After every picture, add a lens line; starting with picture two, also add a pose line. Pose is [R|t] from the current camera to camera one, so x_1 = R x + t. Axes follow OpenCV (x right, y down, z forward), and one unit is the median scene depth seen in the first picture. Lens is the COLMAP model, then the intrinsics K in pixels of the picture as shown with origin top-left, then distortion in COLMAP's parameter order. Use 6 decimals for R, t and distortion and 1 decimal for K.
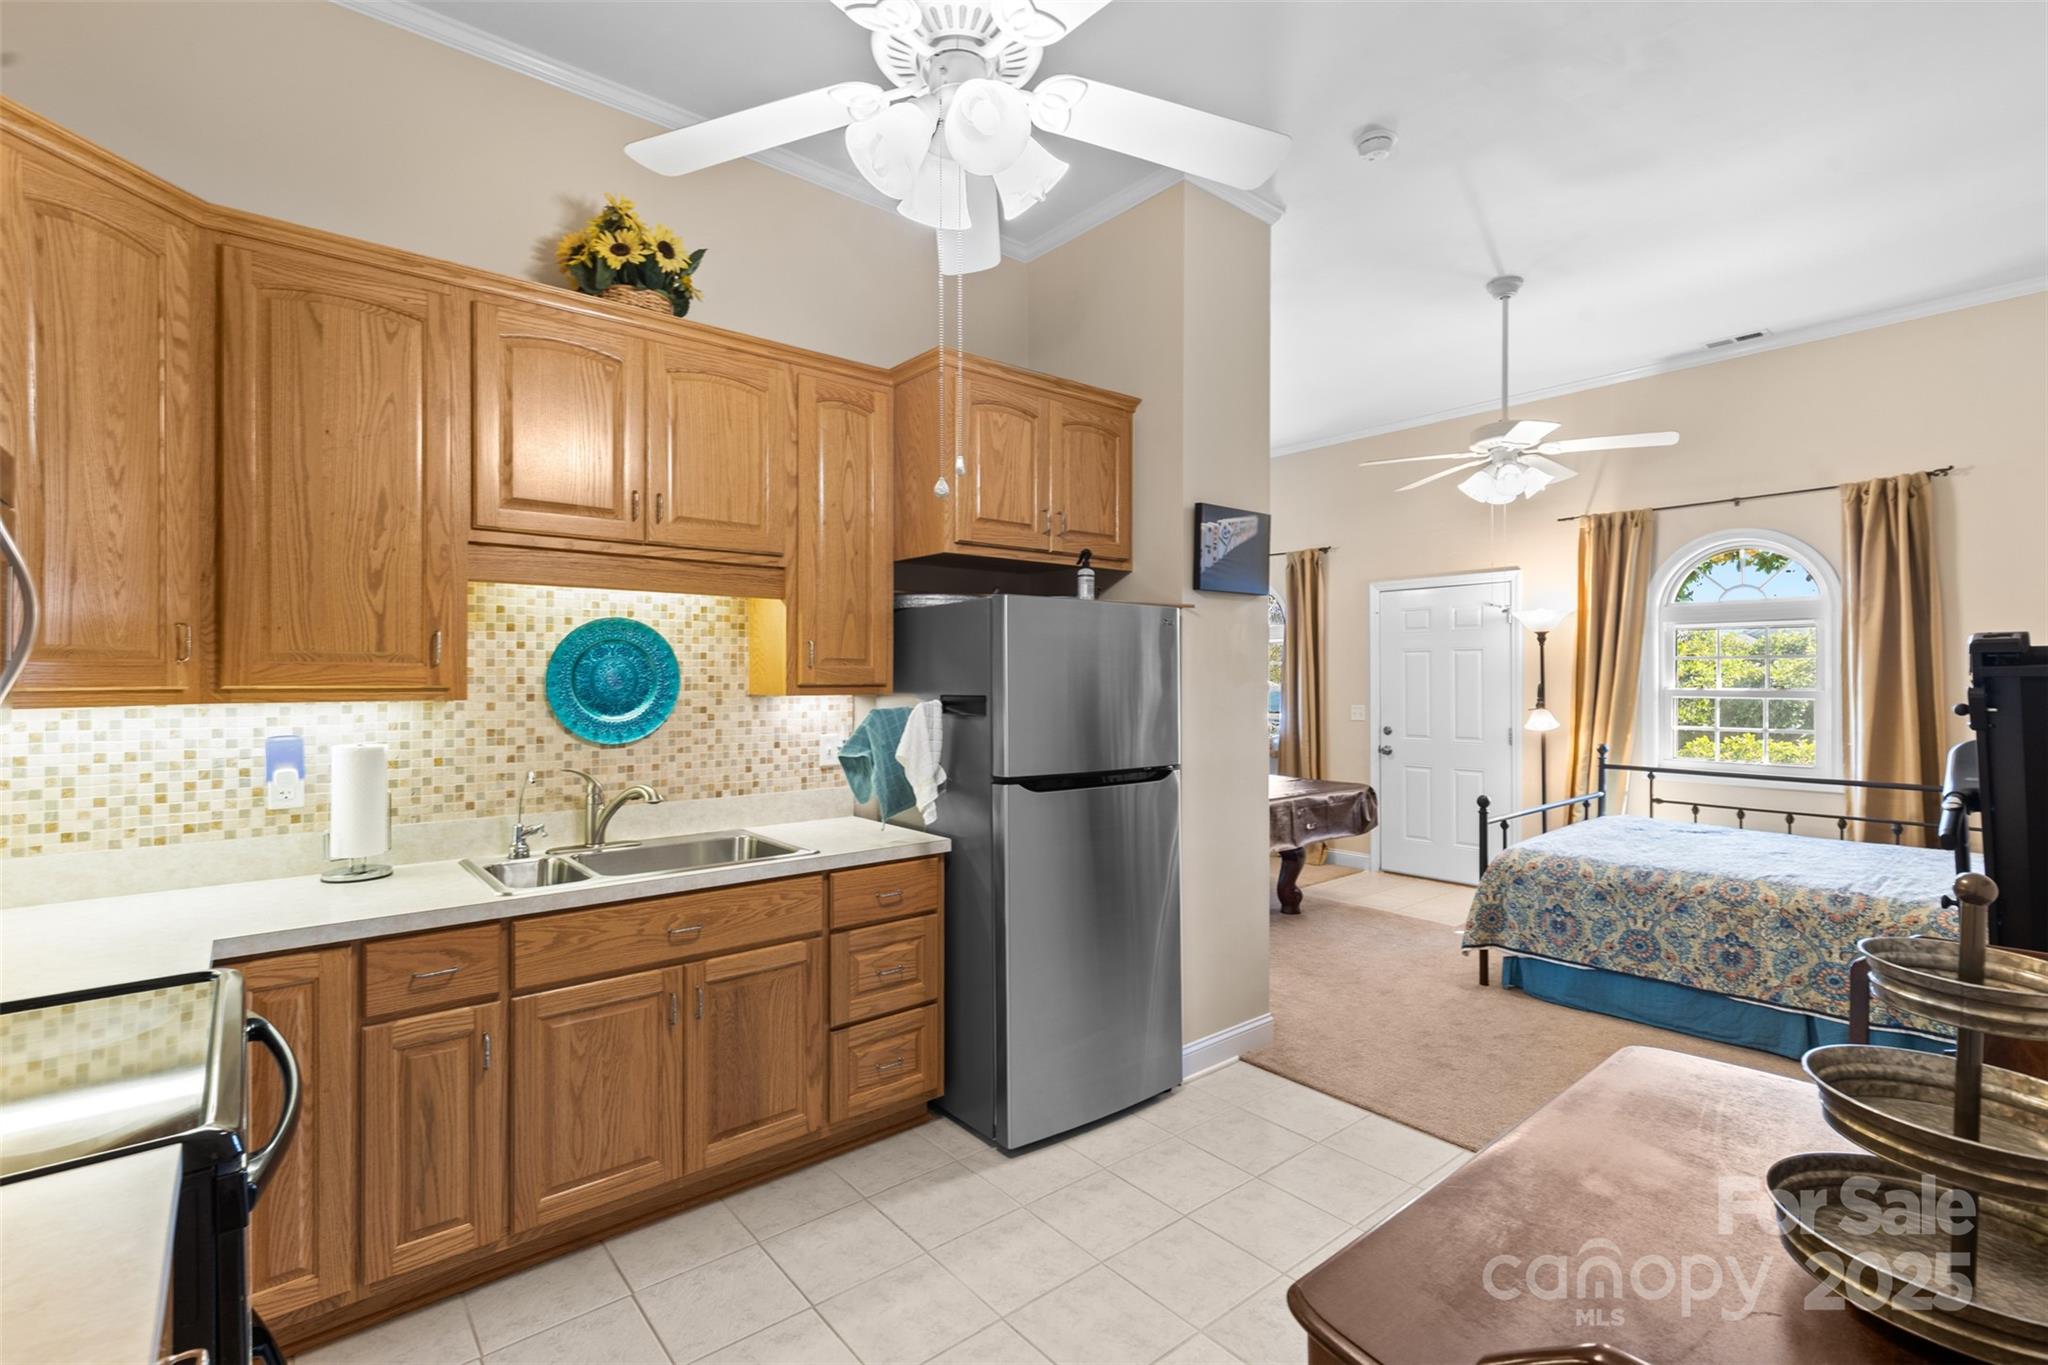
lens RADIAL K [[919.5, 0, 1023.2], [0, 919.5, 677.8], [0, 0, 1]] dist [0.006128, -0.002592]
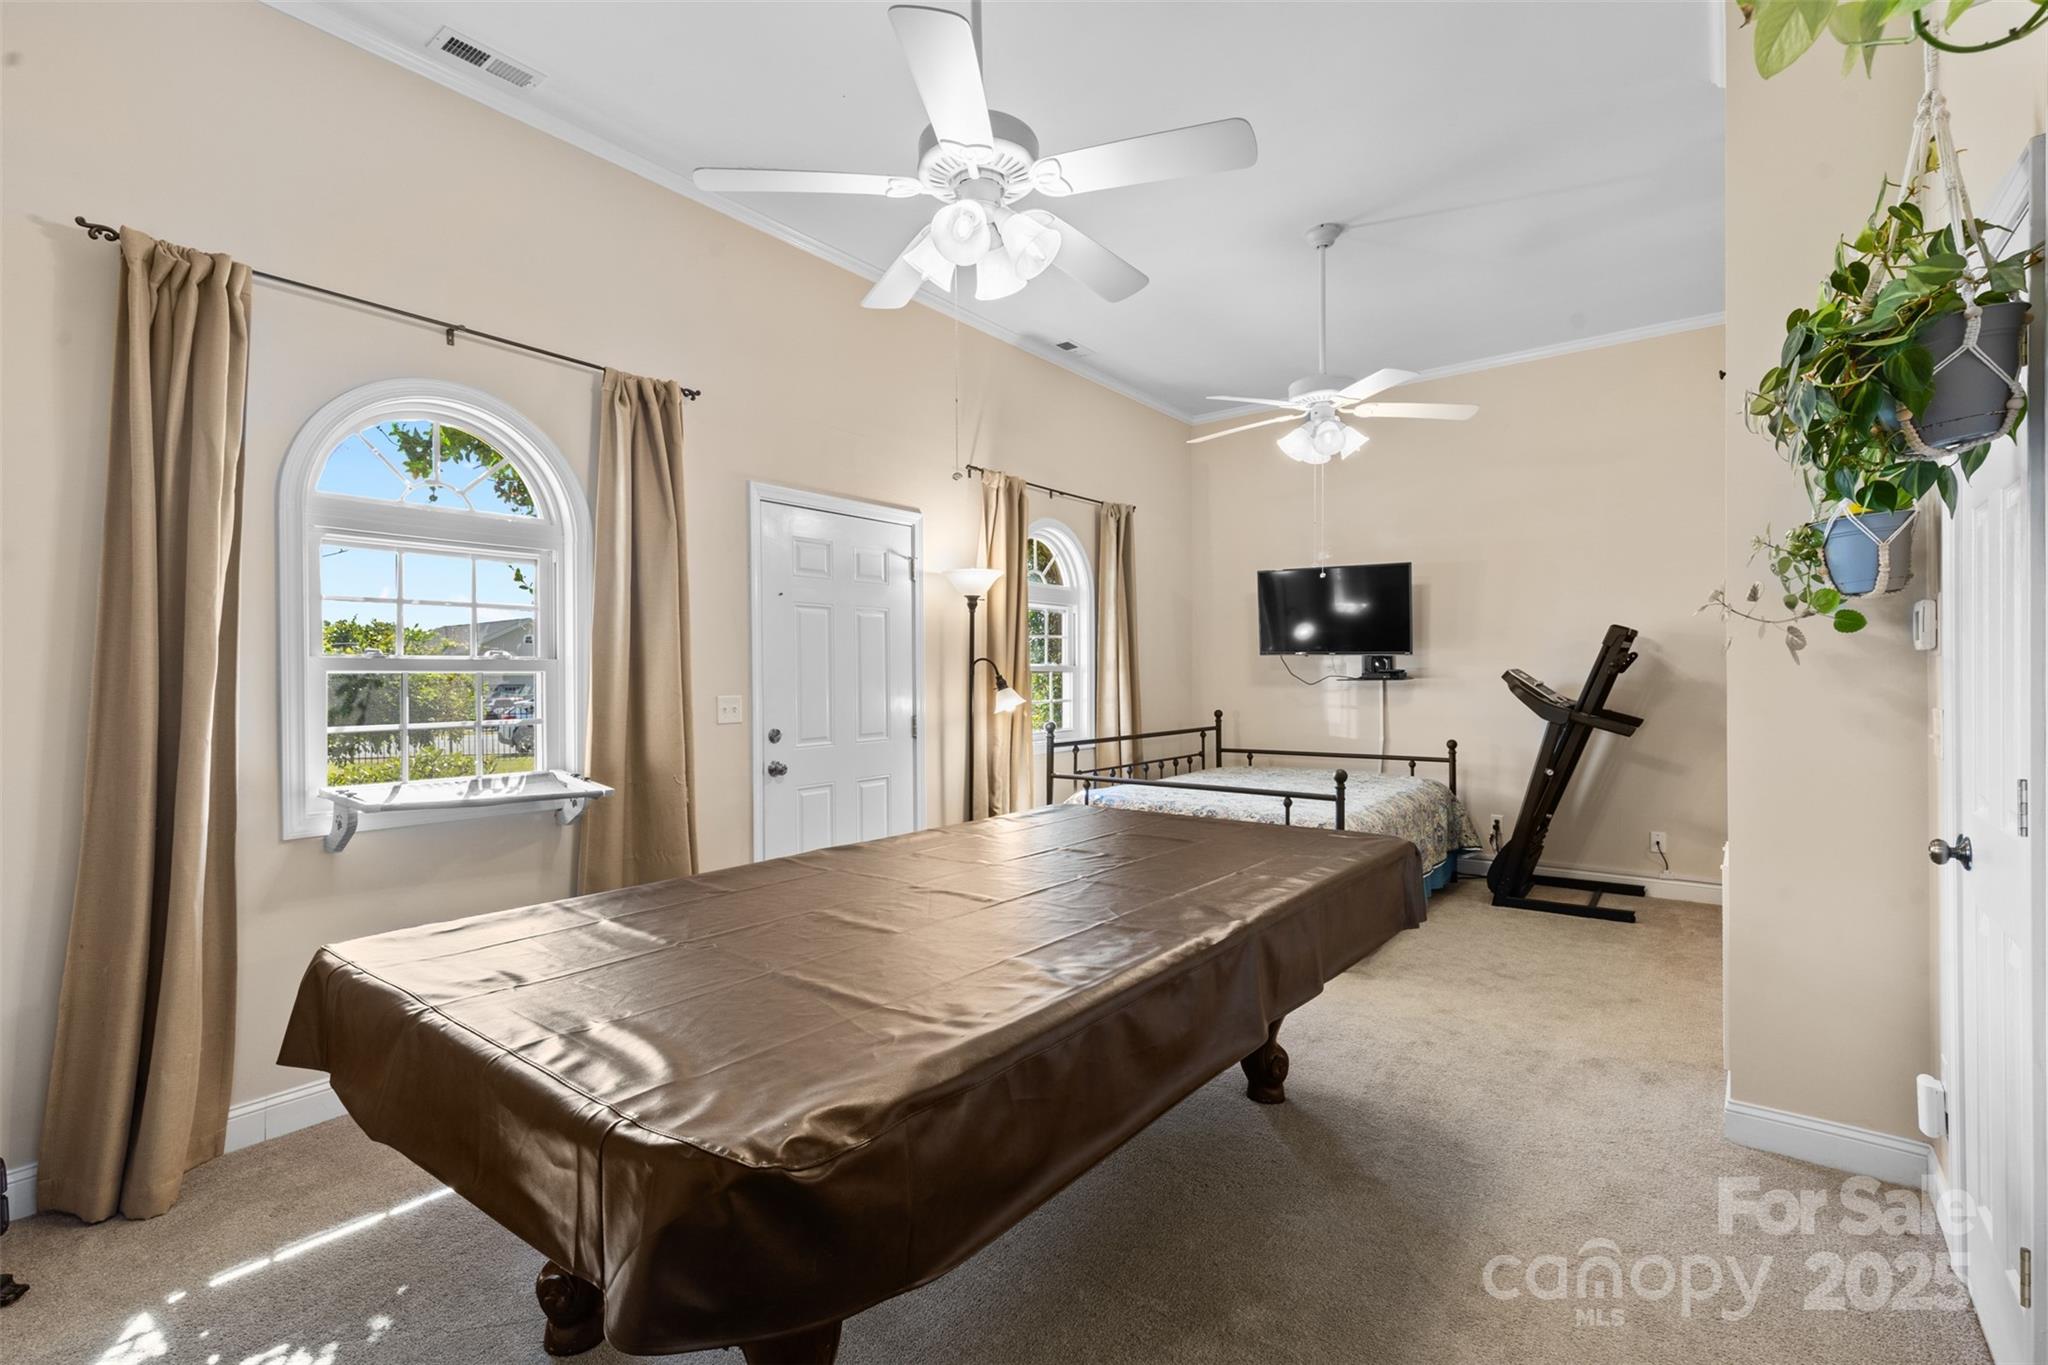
lens RADIAL K [[919.5, 0, 1062.0], [0, 919.5, 678.0], [0, 0, 1]] dist [0.006128, -0.002592]
pose [[-0.214670, -0.001202, 0.976686, -0.301587], [0.004717, 0.999986, 0.002267, 0.025887], [-0.976675, 0.005093, -0.214661, 1.248274]]
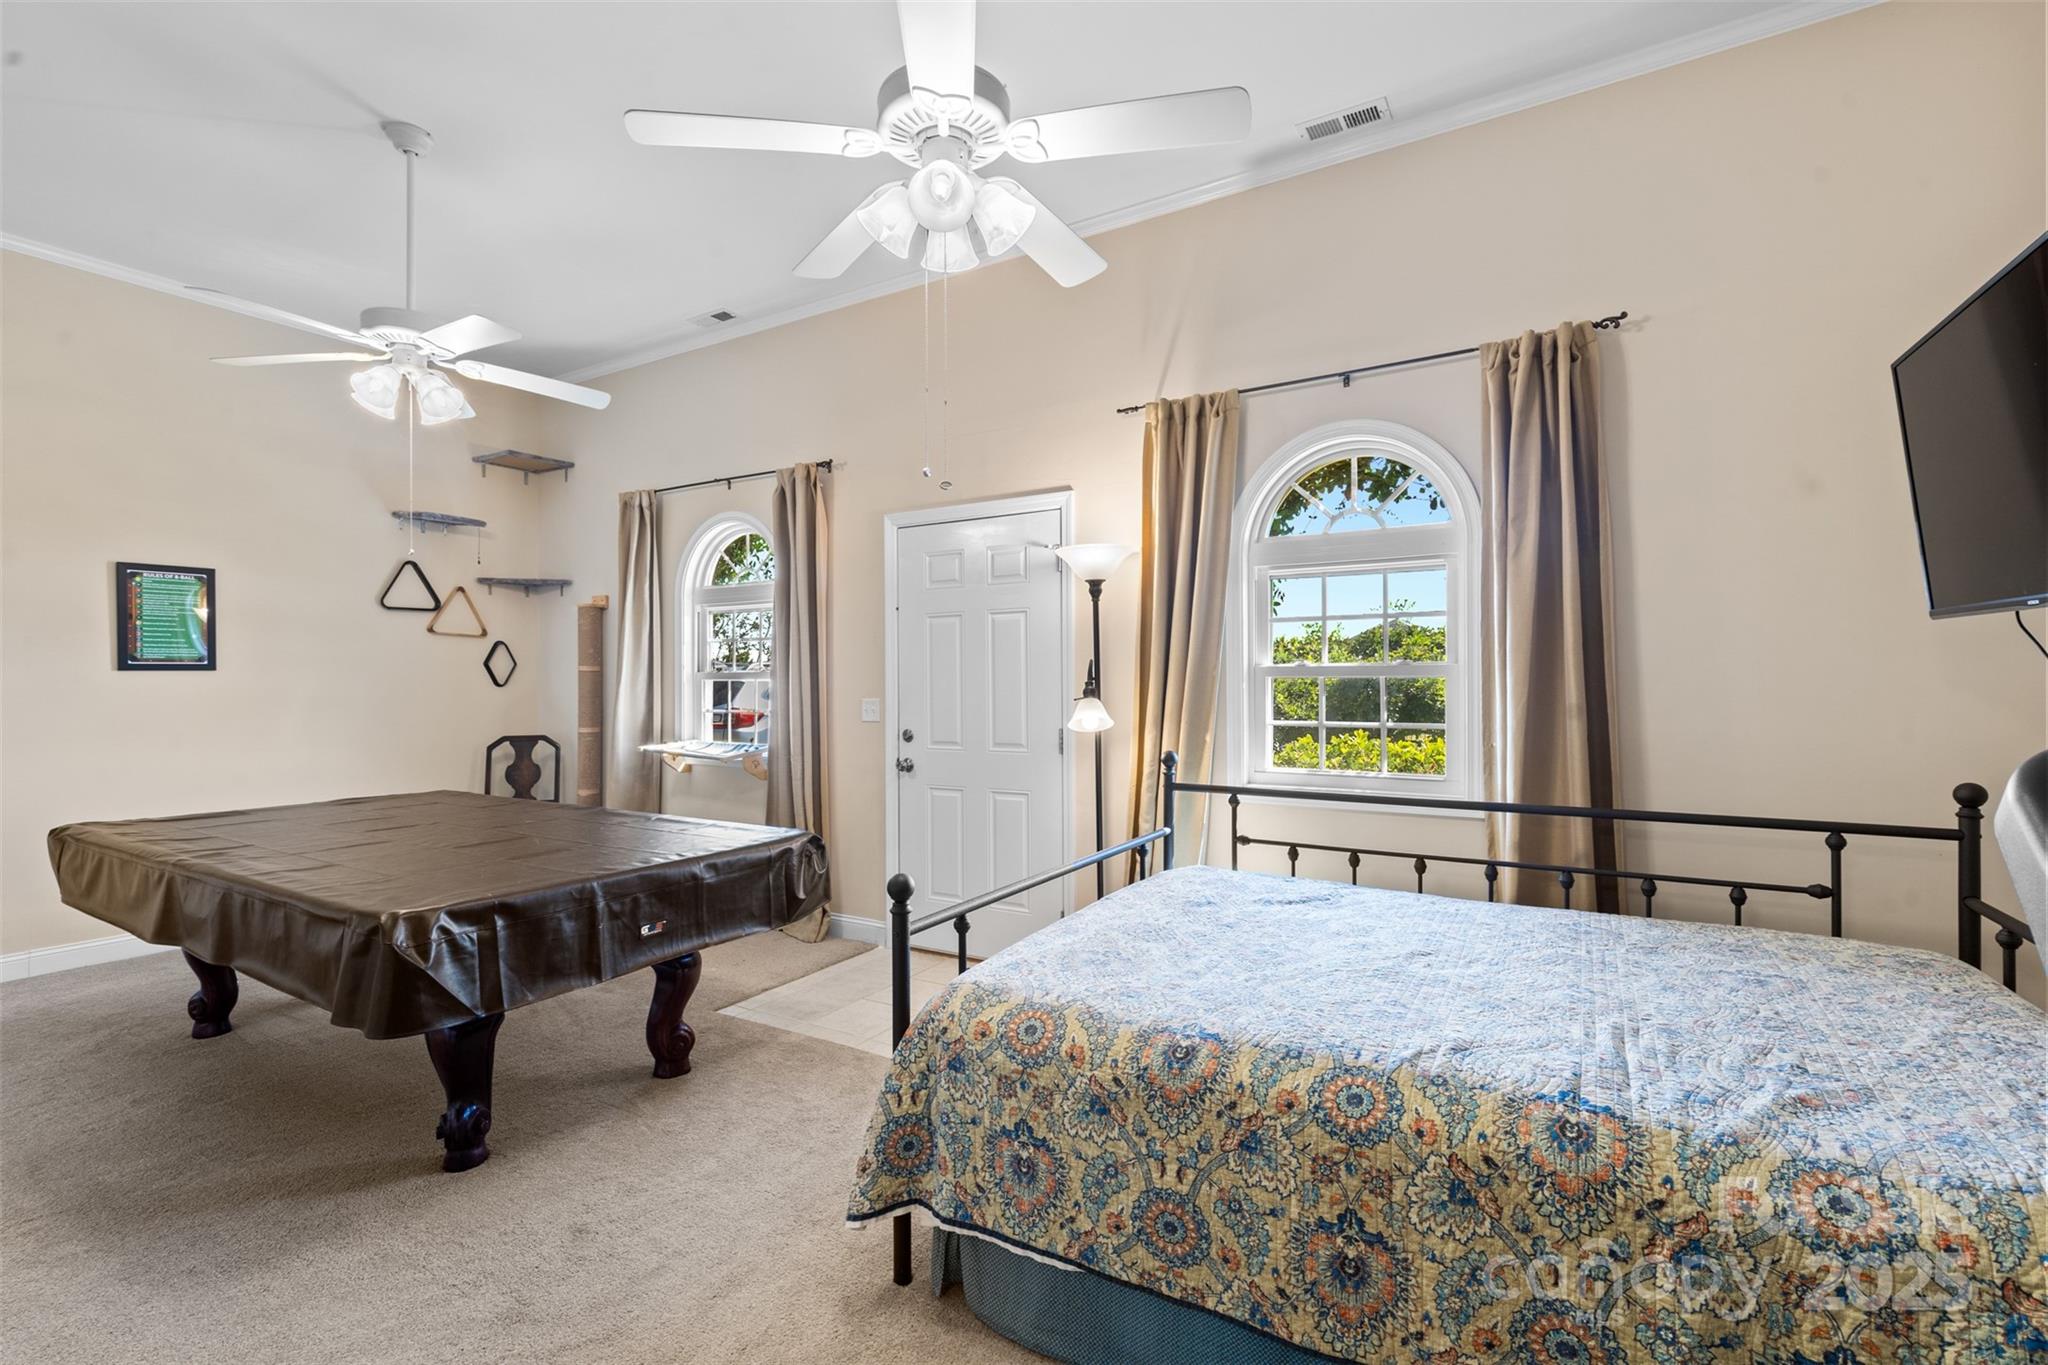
lens RADIAL K [[884.2, 0, 1027.1], [0, 884.2, 681.1], [0, 0, 1]] dist [0.006995, 0.000049]
pose [[0.948838, -0.000445, 0.315762, 0.363338], [0.001854, 0.999990, -0.004161, 0.027392], [-0.315757, 0.004533, 0.948829, 0.479607]]
